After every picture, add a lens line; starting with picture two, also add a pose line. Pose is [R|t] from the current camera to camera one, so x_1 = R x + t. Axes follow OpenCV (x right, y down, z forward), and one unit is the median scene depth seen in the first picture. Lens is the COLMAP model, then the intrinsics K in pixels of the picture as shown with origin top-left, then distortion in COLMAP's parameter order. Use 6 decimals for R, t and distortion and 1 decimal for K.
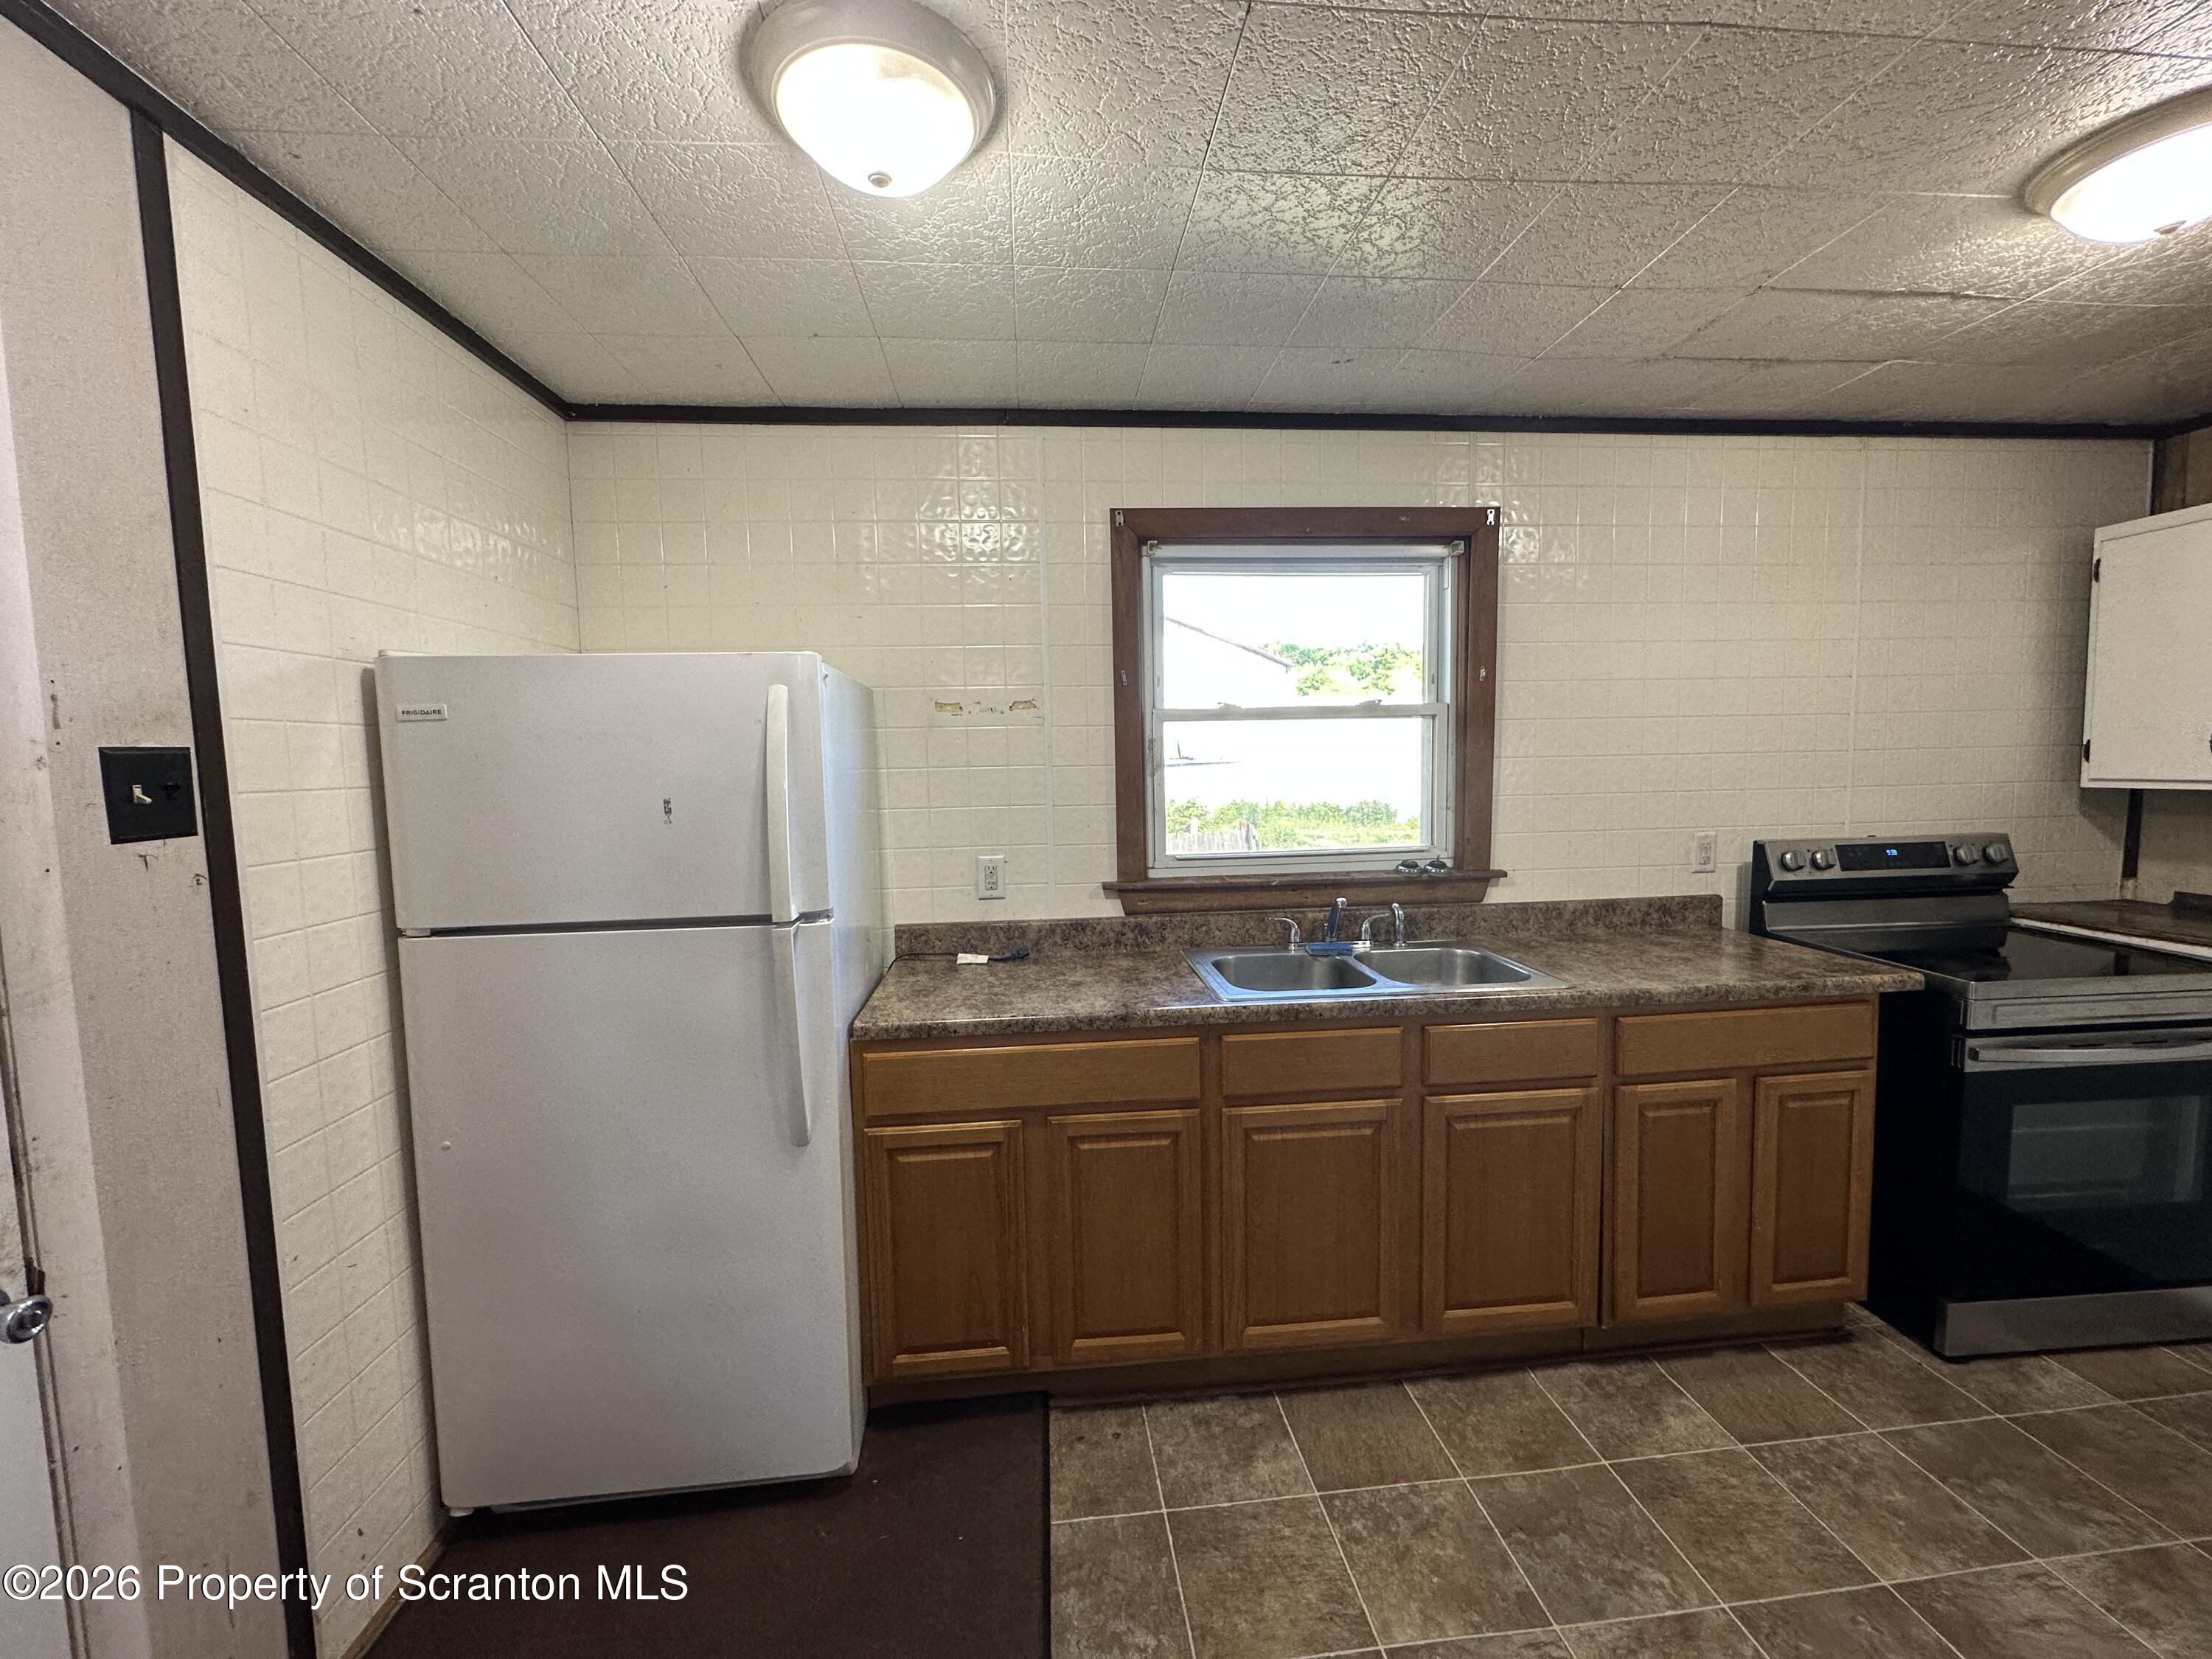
lens RADIAL K [[883.7, 0, 1104.9], [0, 883.7, 826.6], [0, 0, 1]] dist [-0.003947, 0.000760]
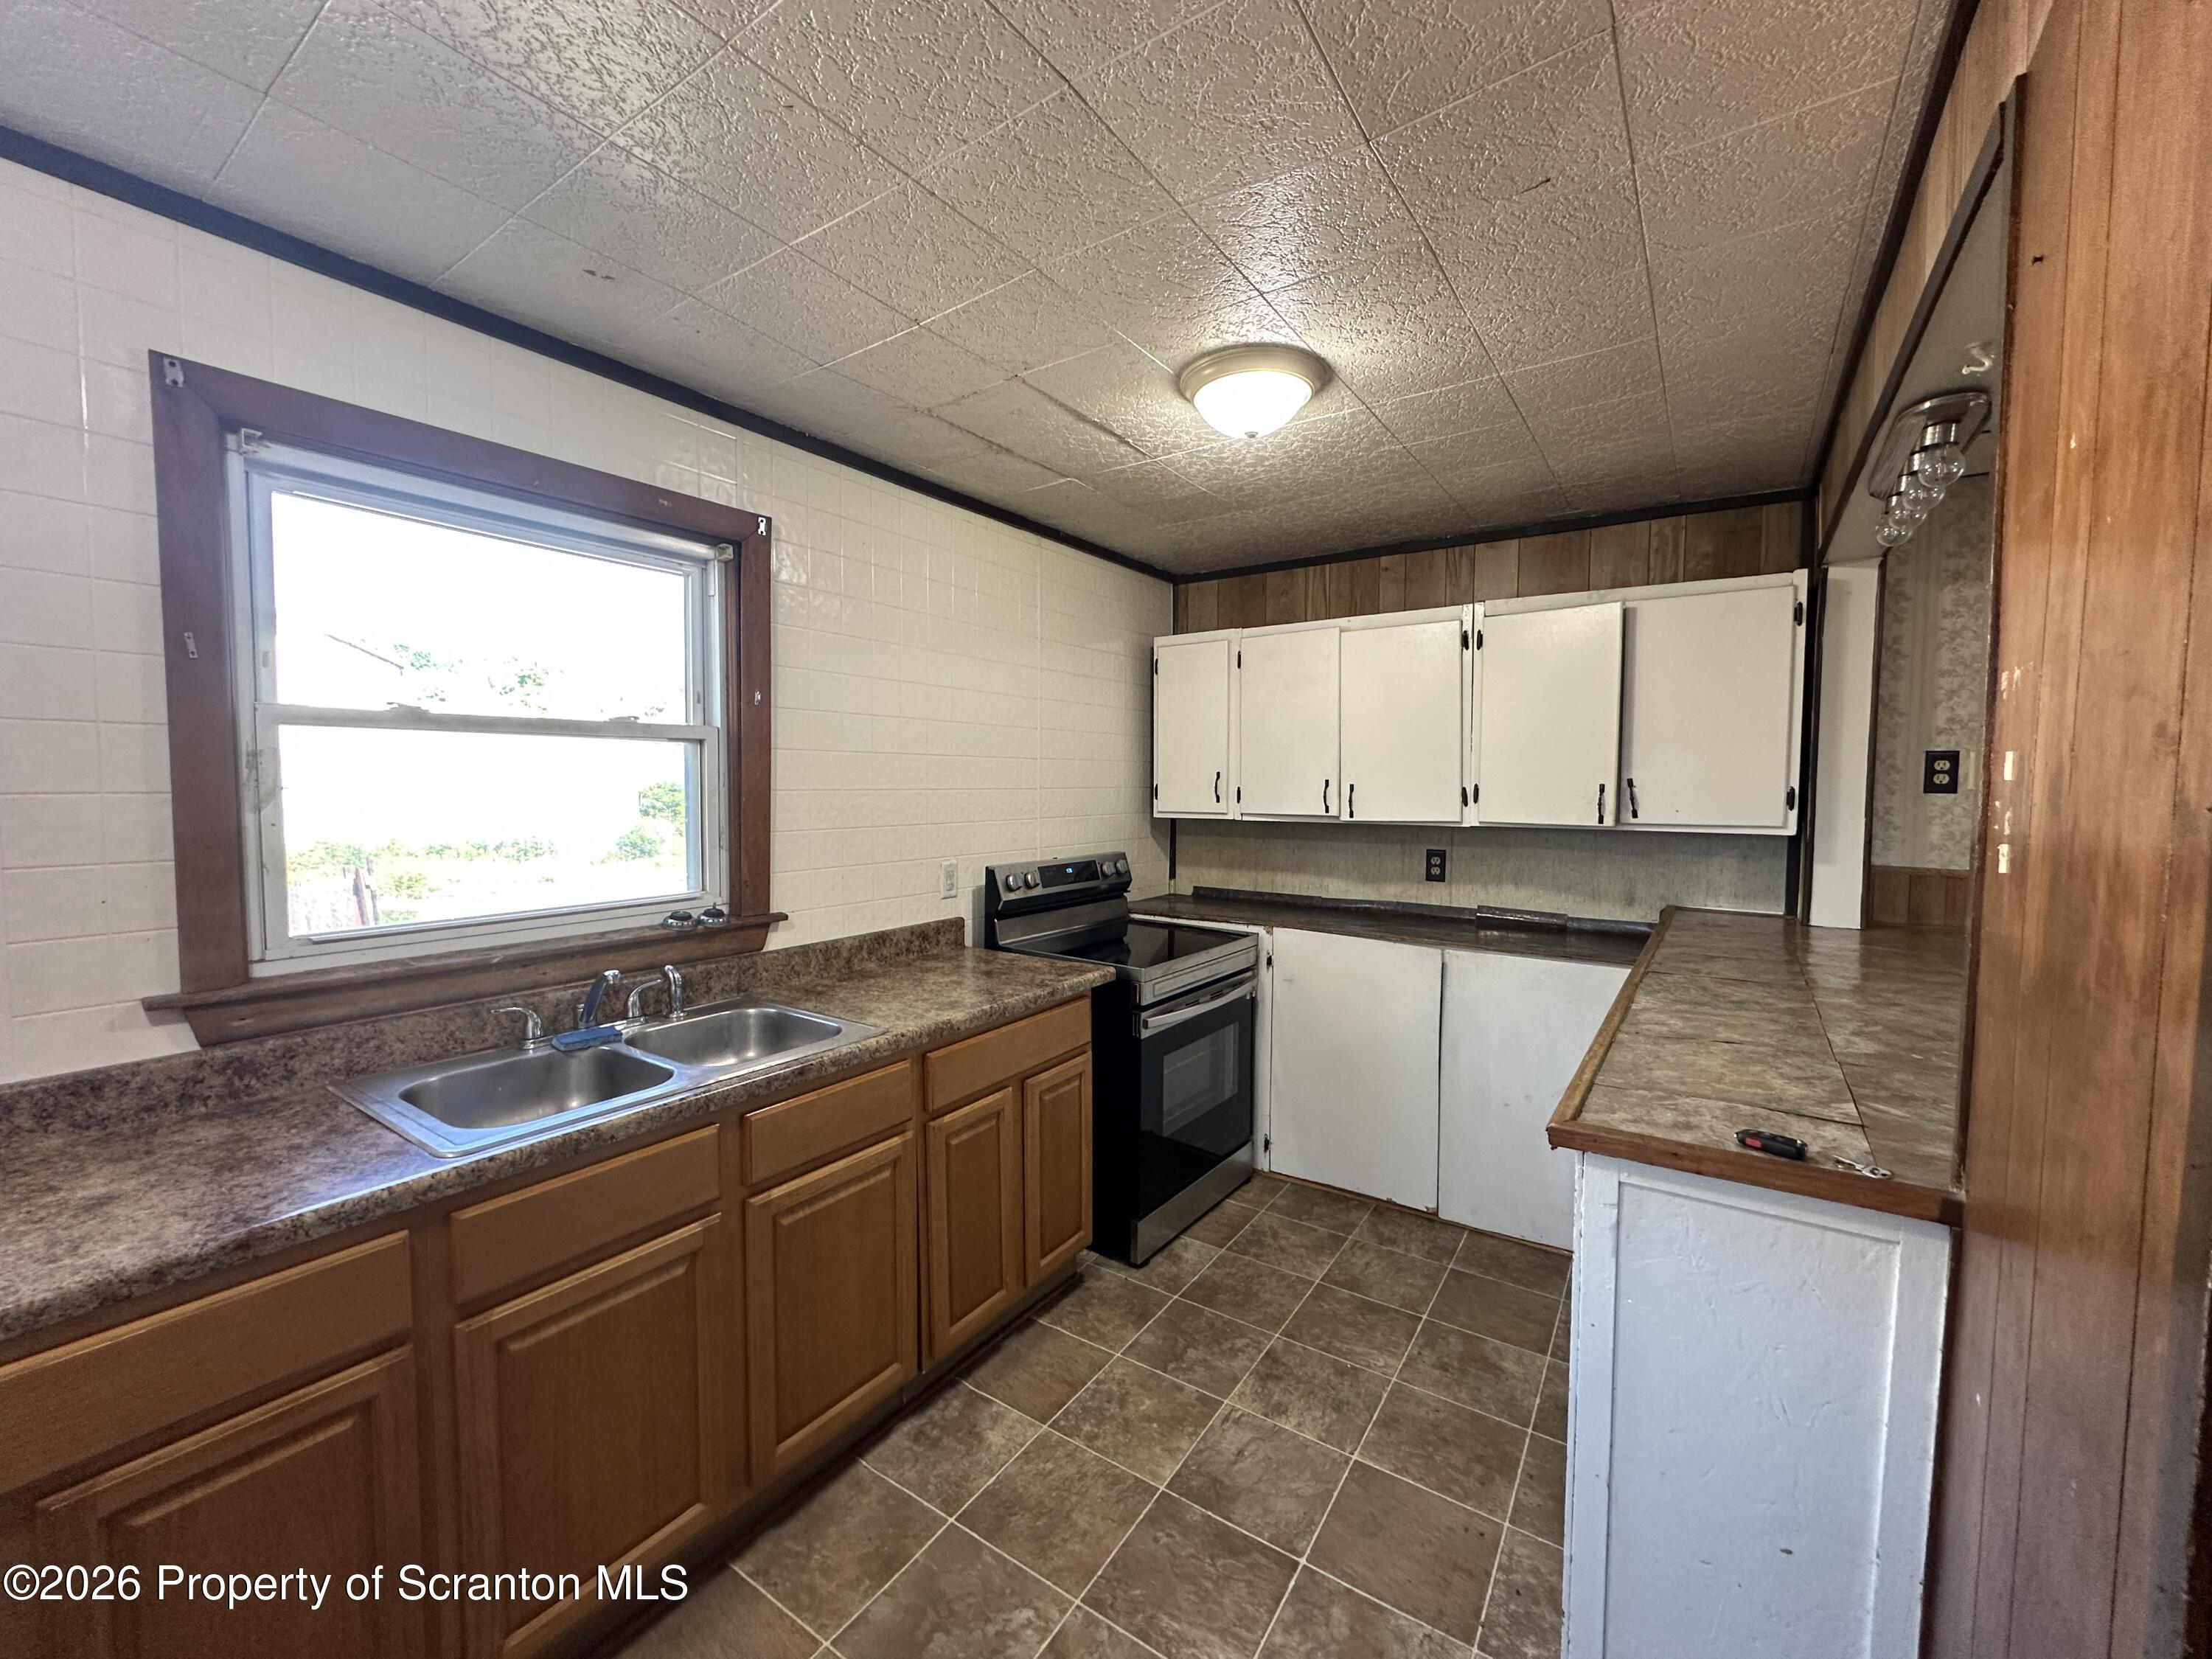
lens RADIAL K [[883.7, 0, 1104.9], [0, 883.7, 826.6], [0, 0, 1]] dist [-0.003947, 0.000760]
pose [[0.639193, -0.015866, 0.768883, -0.049781], [0.041876, 0.999022, -0.014198, -0.016372], [-0.767906, 0.041273, 0.639232, 0.191559]]
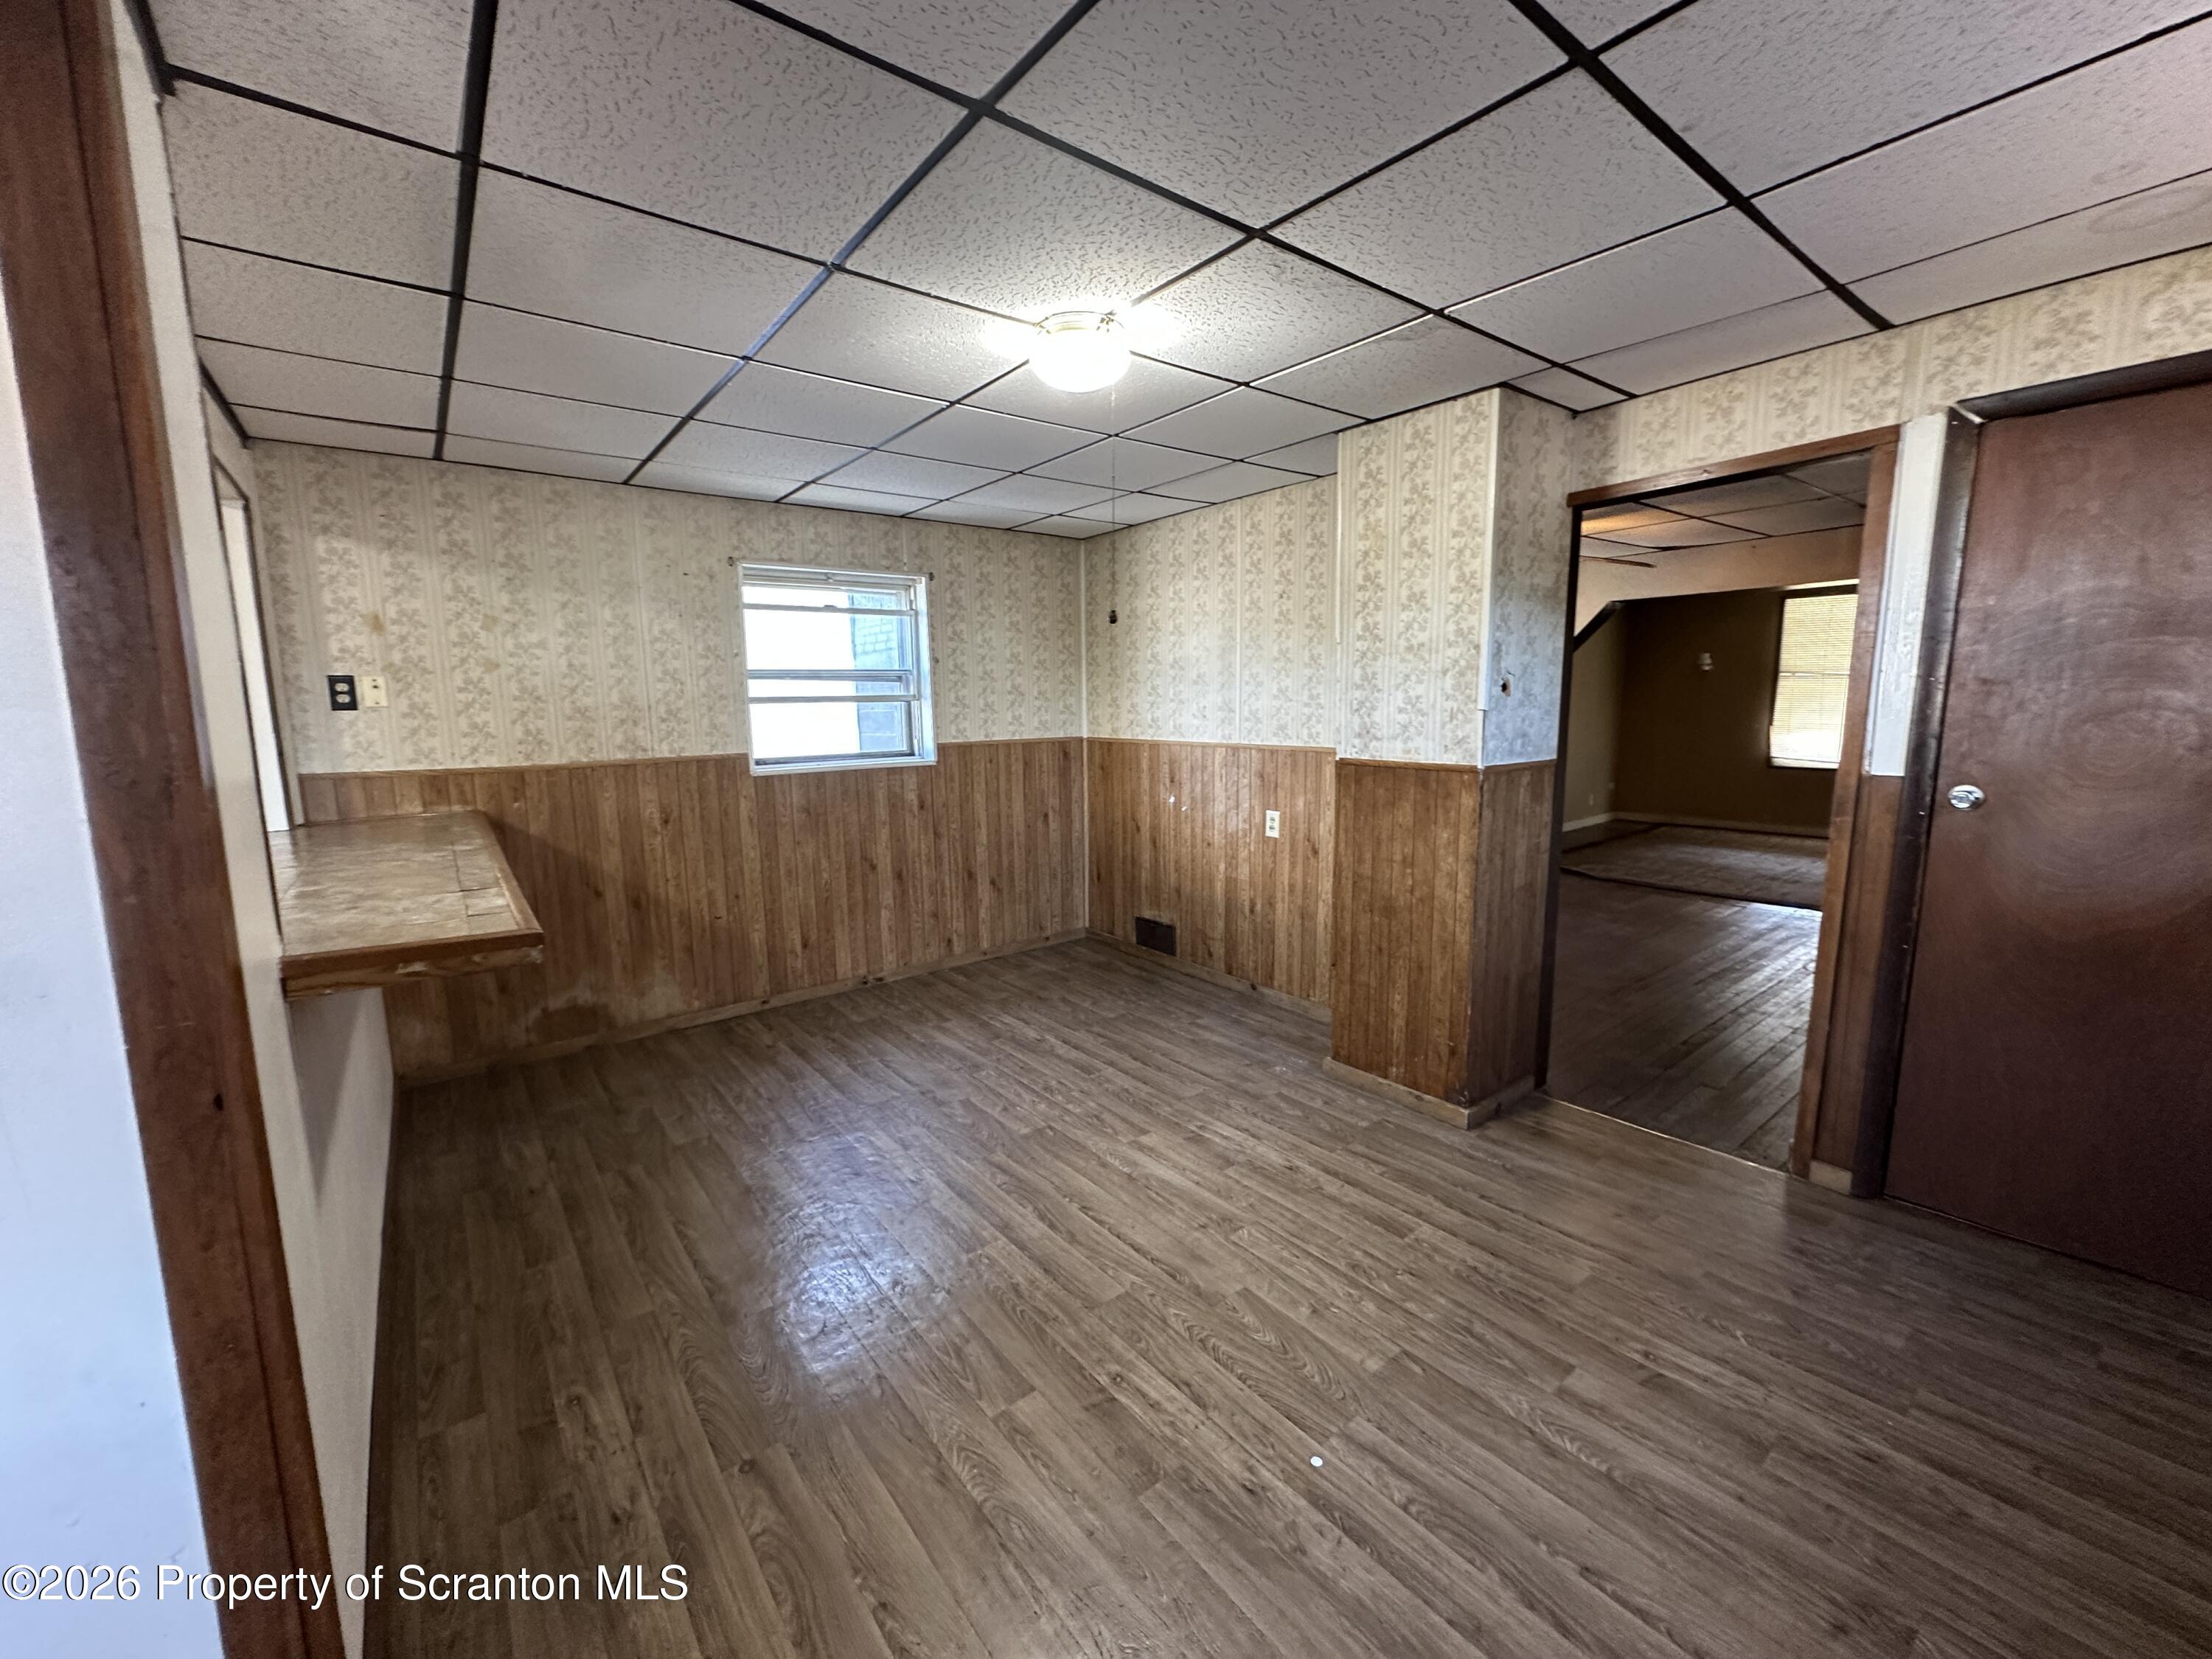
lens RADIAL K [[883.7, 0, 1104.9], [0, 883.7, 826.6], [0, 0, 1]] dist [-0.003947, 0.000760]
pose [[-0.541997, -0.090306, 0.835515, -0.339036], [0.092335, 0.981791, 0.166014, 0.033902], [-0.835293, 0.167126, -0.523789, -0.187181]]
